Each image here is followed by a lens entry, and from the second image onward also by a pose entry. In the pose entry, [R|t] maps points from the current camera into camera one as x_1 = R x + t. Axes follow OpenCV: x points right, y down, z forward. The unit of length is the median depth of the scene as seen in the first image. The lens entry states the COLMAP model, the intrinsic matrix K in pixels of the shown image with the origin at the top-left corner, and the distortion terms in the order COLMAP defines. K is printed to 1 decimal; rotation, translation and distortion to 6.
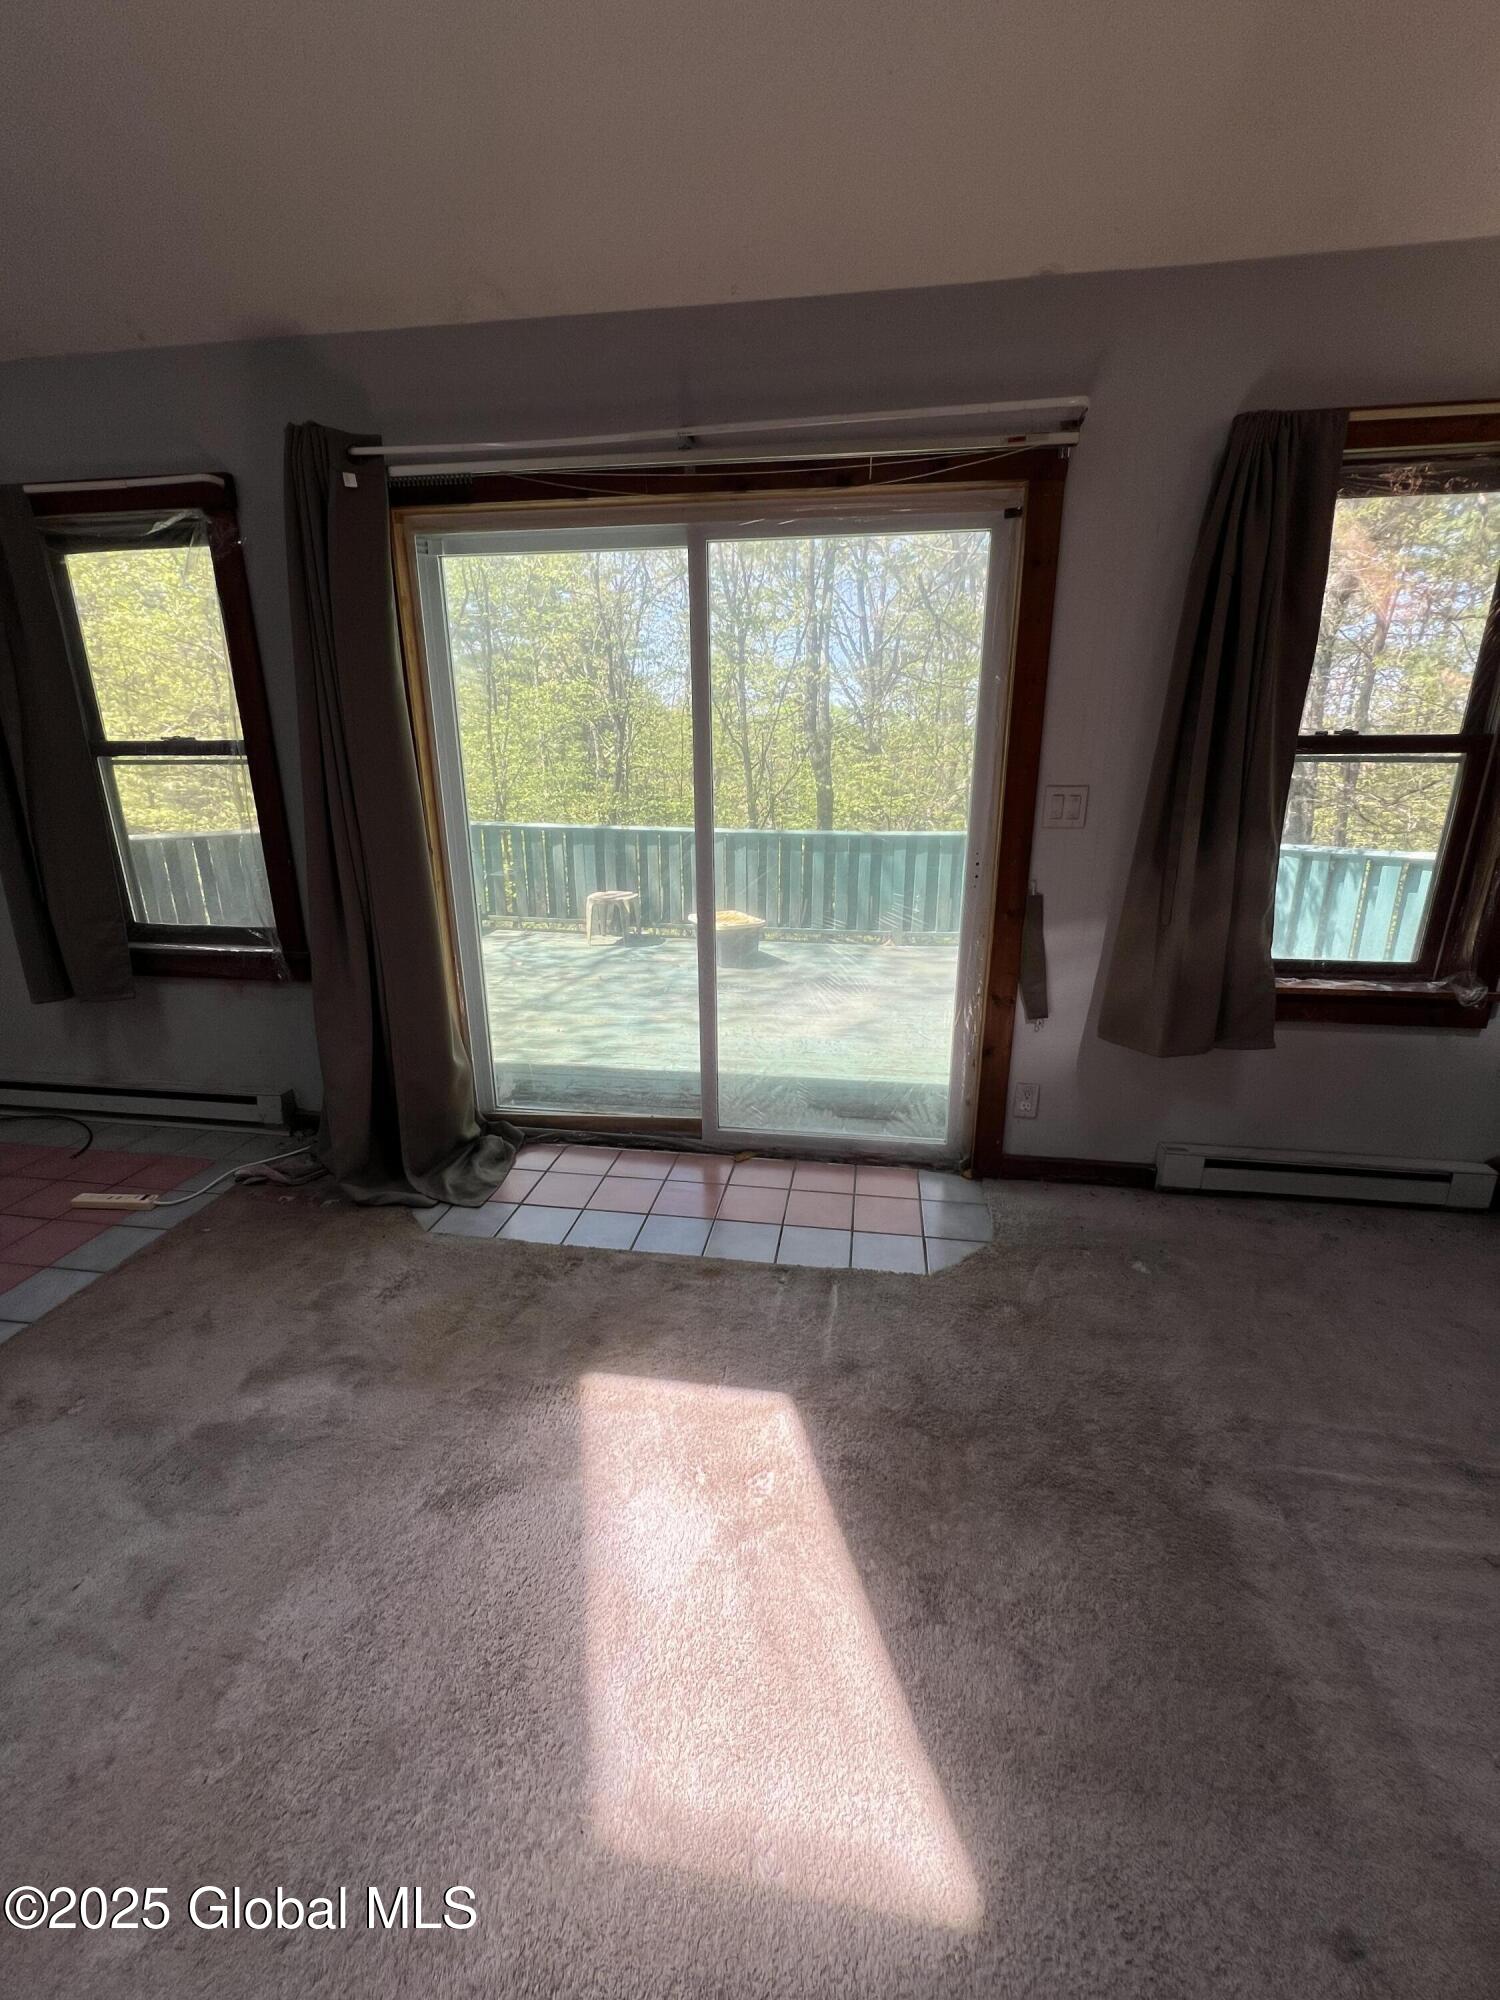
lens RADIAL K [[802.8, 0, 752.3], [0, 802.8, 993.8], [0, 0, 1]] dist [-0.000710, -0.000308]
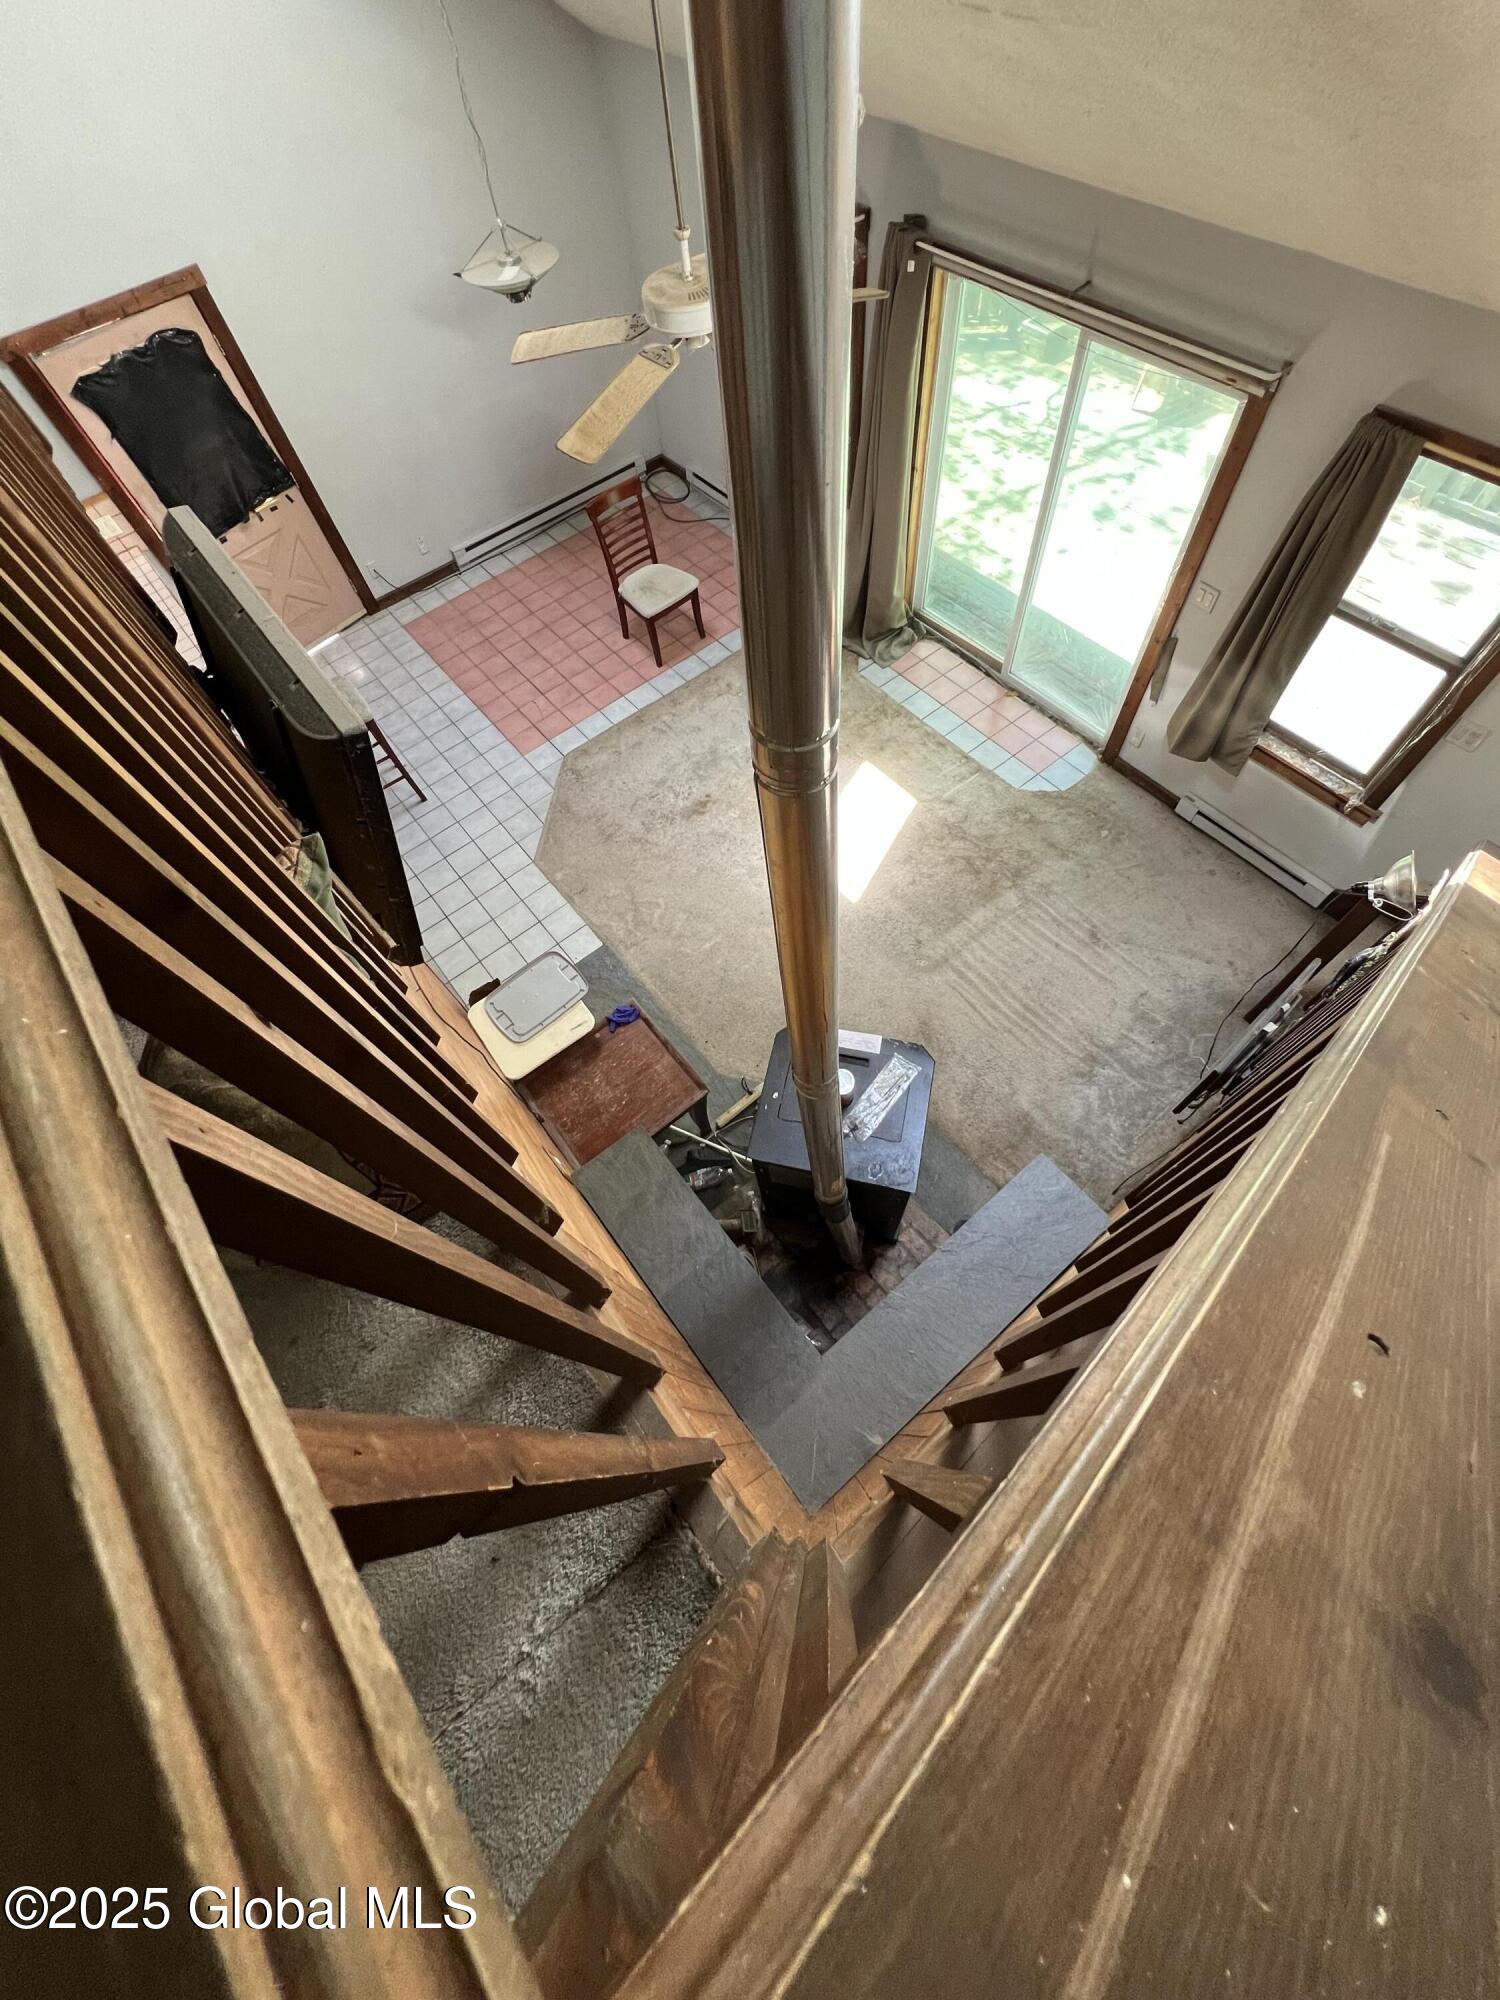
lens RADIAL K [[806.6, 0, 752.9], [0, 806.6, 999.5], [0, 0, 1]] dist [-0.004945, 0.001795]
pose [[0.731695, 0.575362, -0.365488, 0.746205], [-0.126680, 0.641637, 0.756475, -0.795916], [0.669758, -0.507209, 0.542369, -0.928570]]
